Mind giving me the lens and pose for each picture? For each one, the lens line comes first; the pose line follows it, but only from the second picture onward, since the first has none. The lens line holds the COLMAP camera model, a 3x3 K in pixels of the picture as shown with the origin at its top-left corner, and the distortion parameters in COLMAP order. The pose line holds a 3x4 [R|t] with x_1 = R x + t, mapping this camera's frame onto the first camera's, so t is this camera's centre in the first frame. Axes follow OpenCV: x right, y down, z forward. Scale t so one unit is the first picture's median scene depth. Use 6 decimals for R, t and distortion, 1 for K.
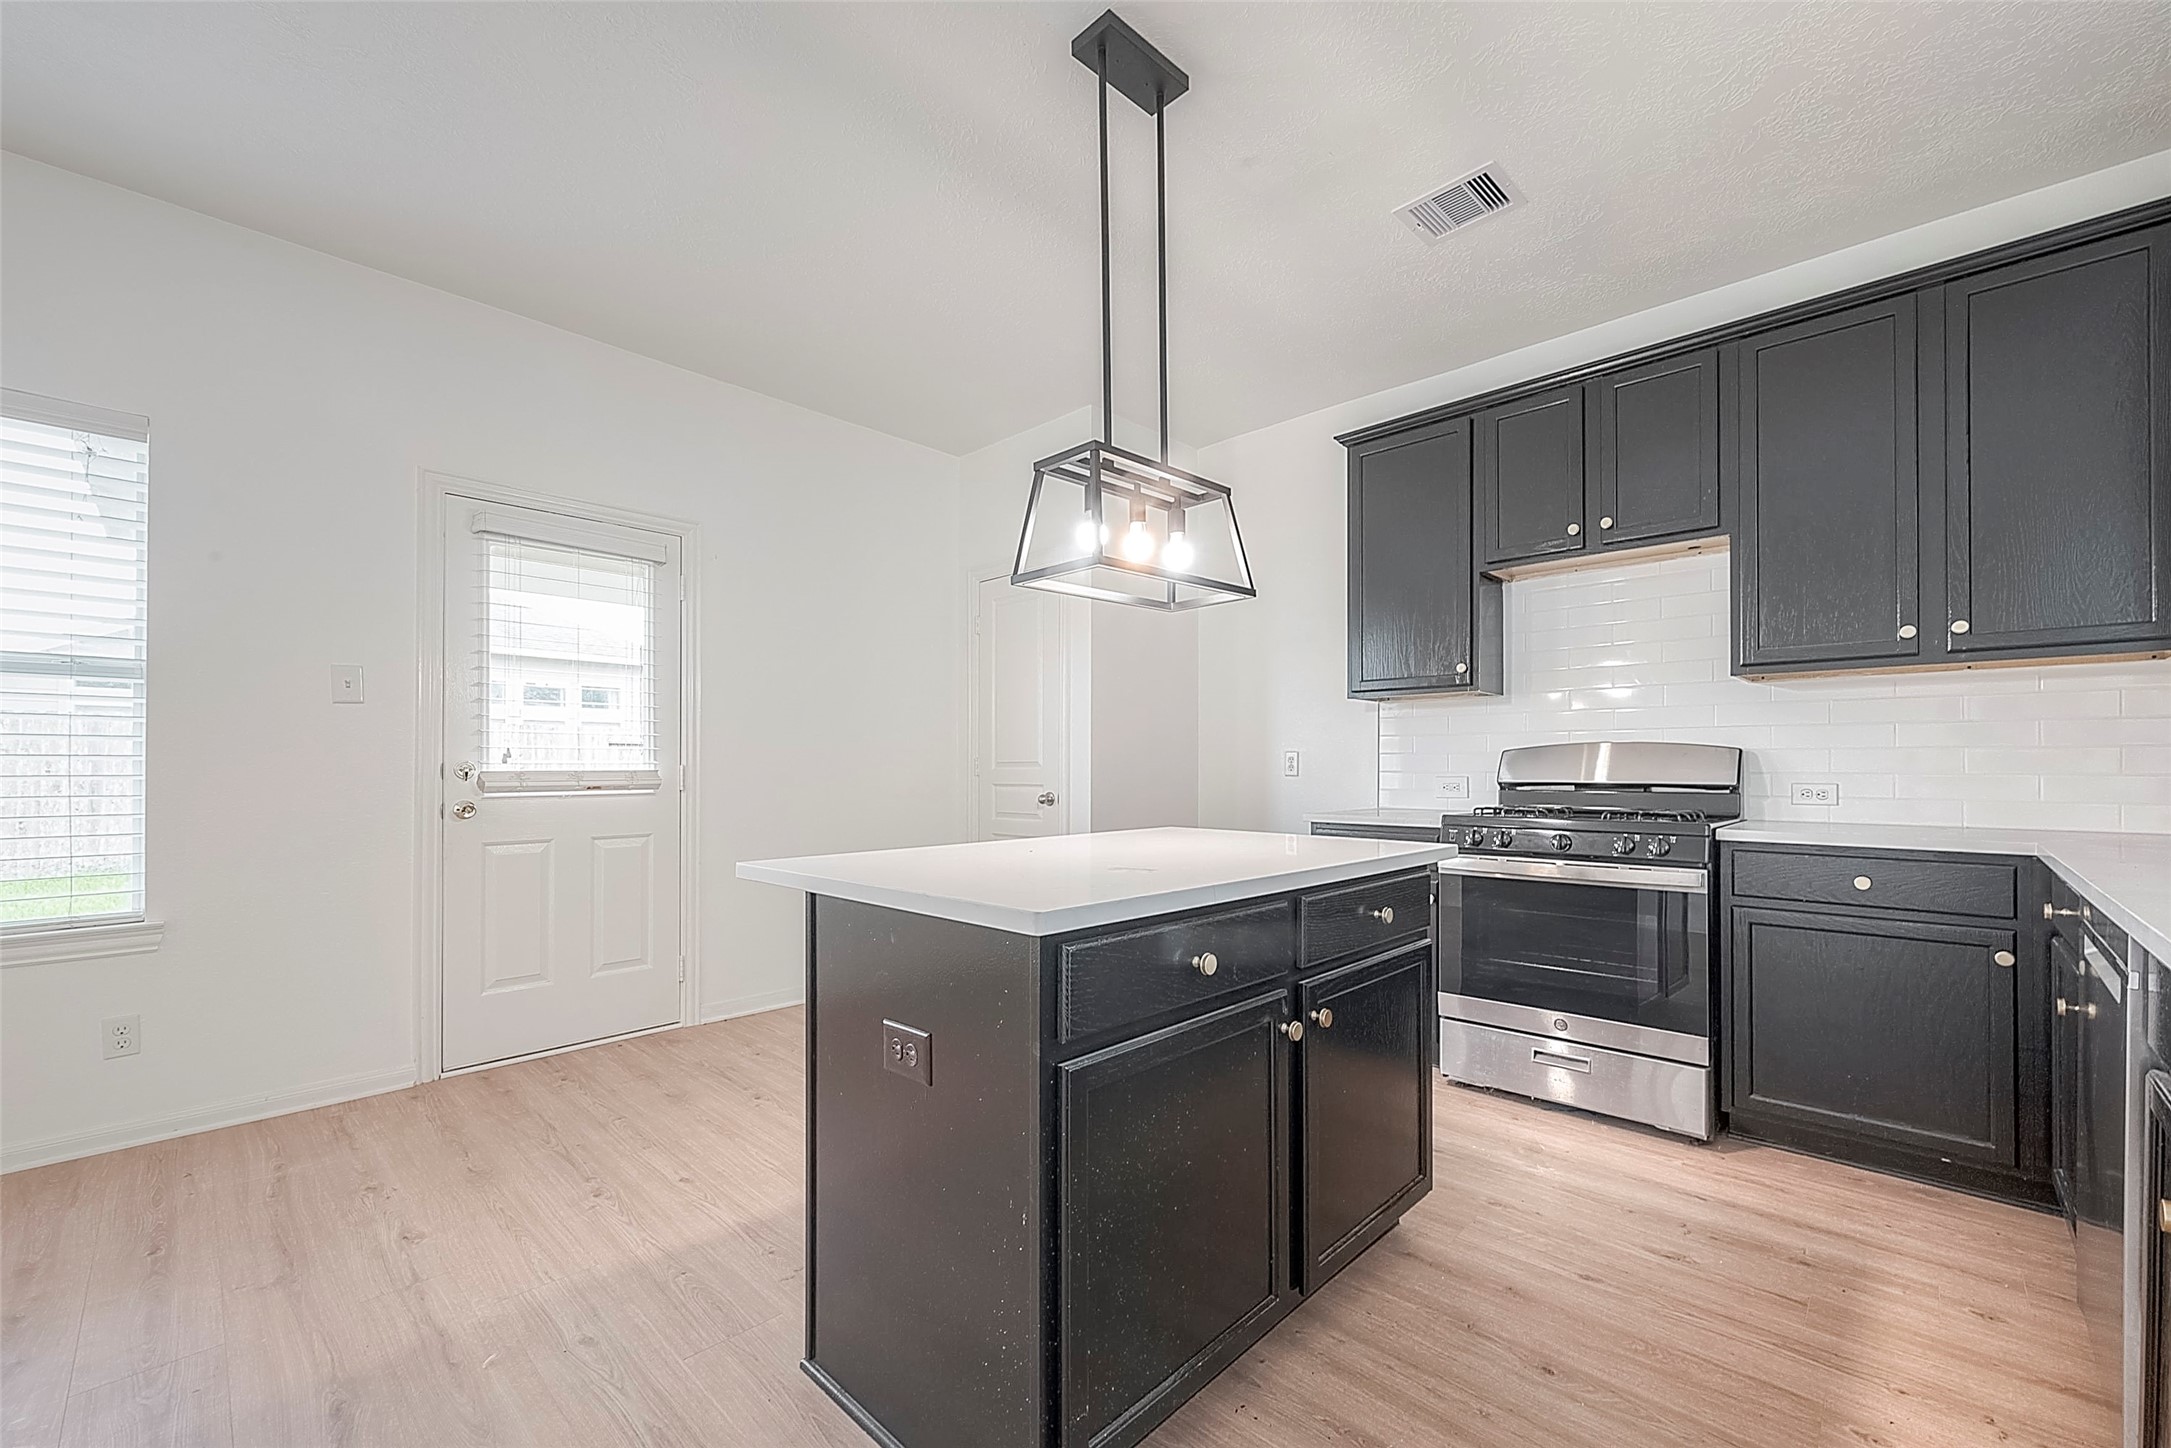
lens RADIAL K [[878.4, 0, 1087.1], [0, 878.4, 758.9], [0, 0, 1]] dist [0.001073, 0.000109]
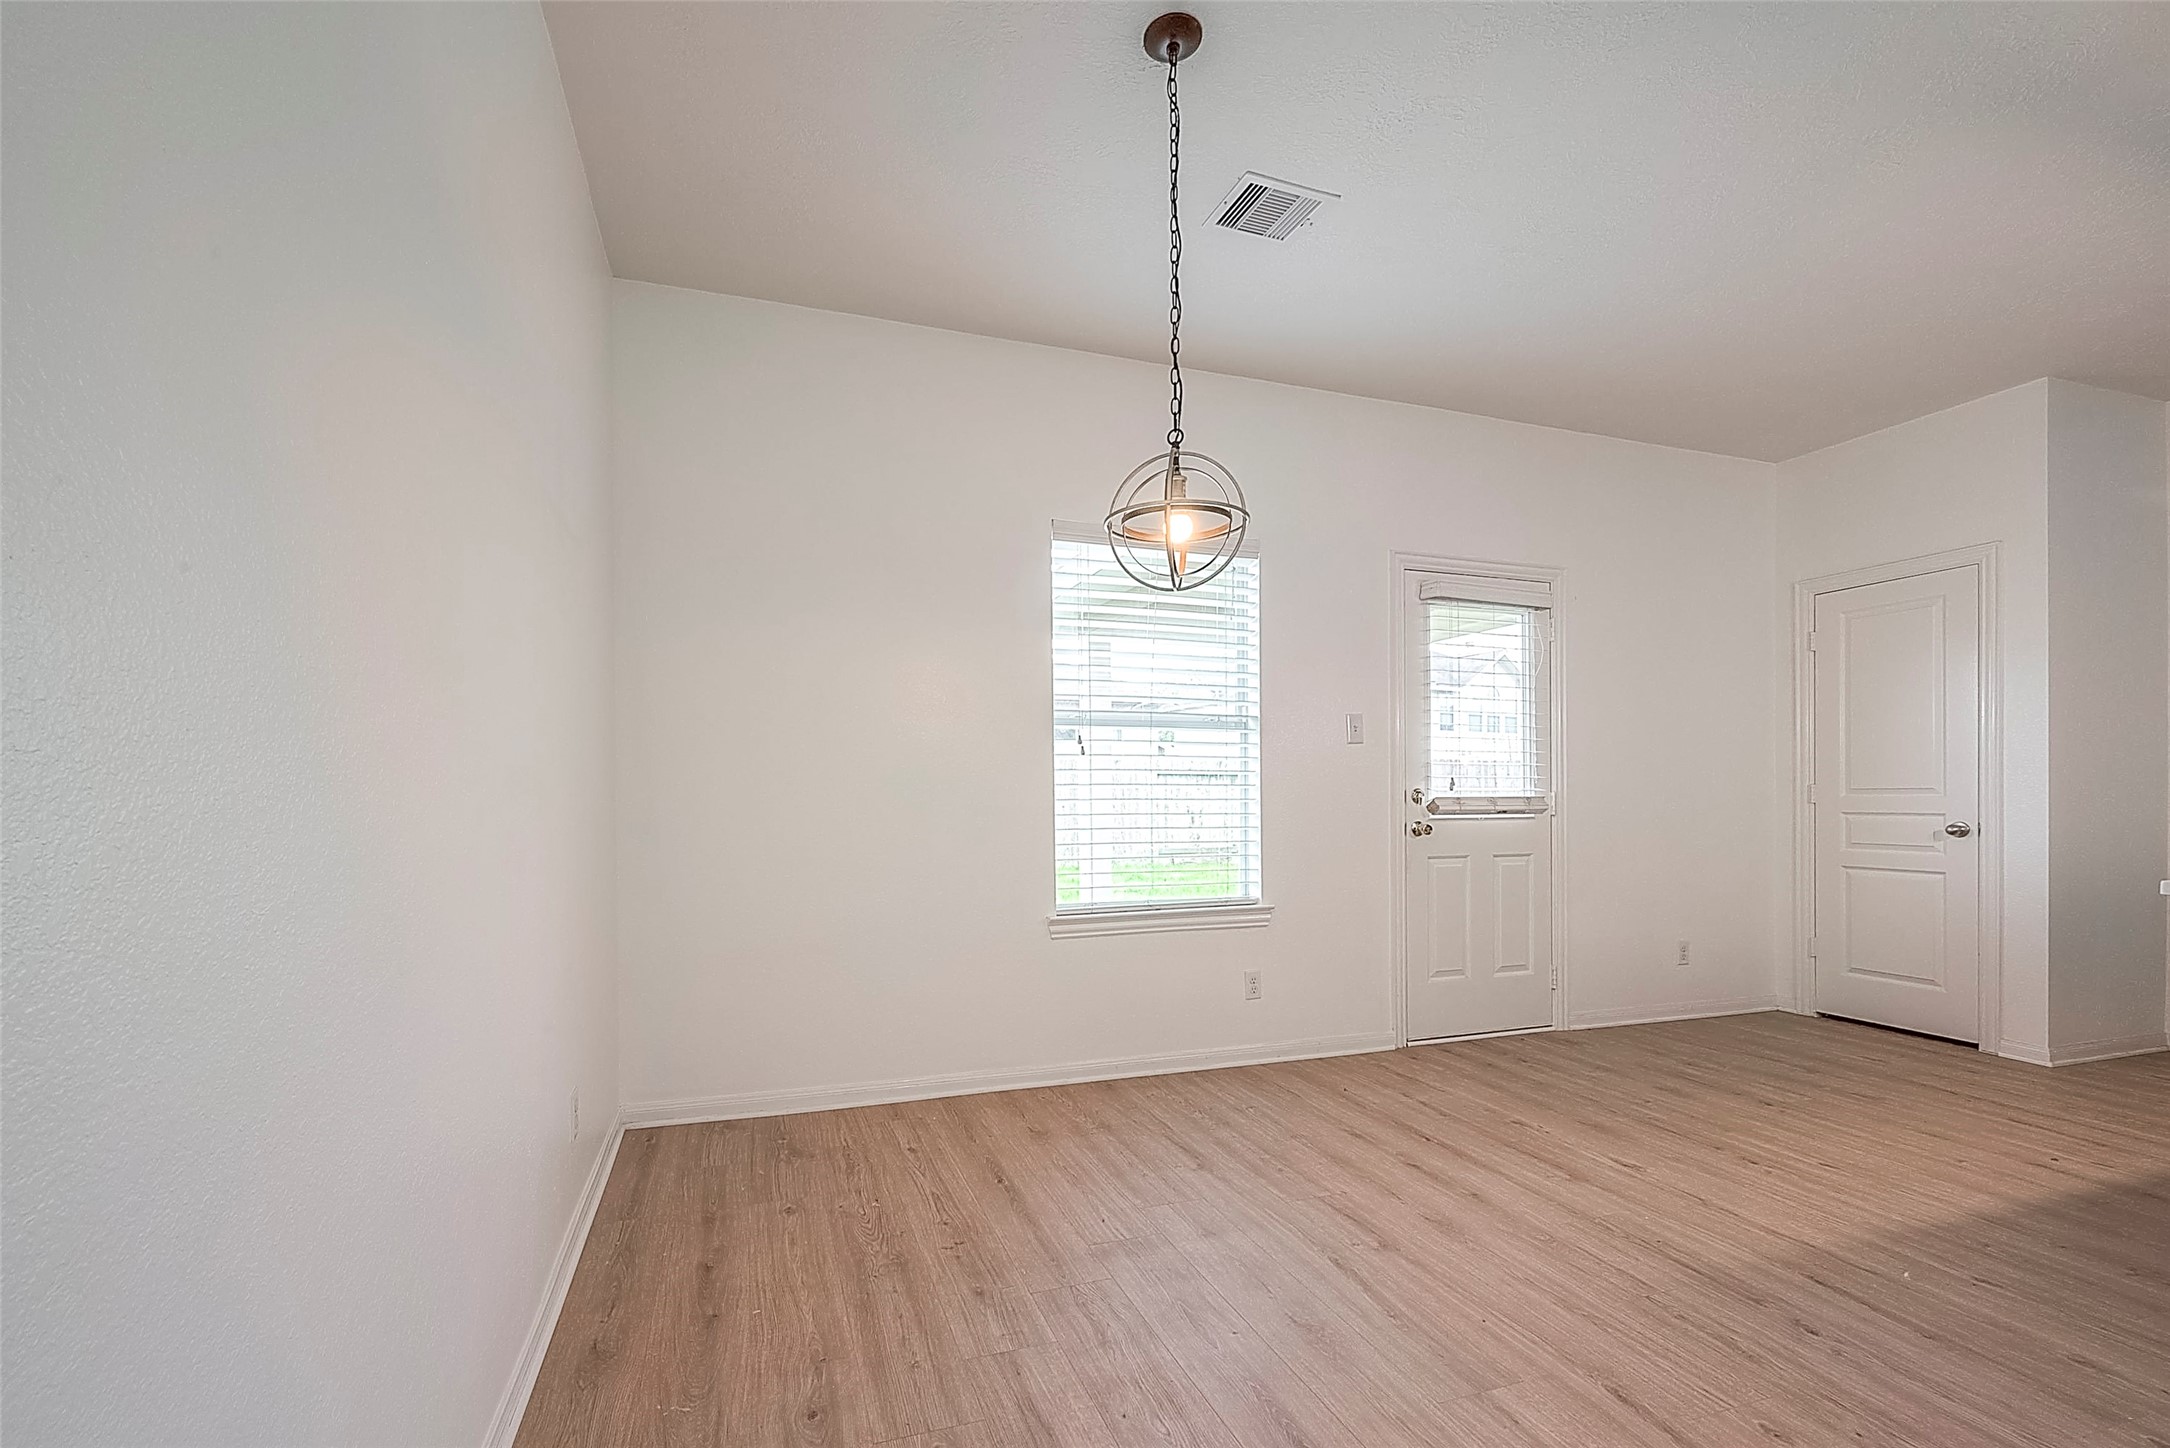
lens RADIAL K [[904.6, 0, 1041.2], [0, 904.6, 805.9], [0, 0, 1]] dist [-0.000865, -0.000180]
pose [[0.878064, 0.009574, -0.478447, -0.562386], [0.002987, 0.999671, 0.025485, -0.006910], [0.478534, -0.023807, 0.877746, -0.338056]]
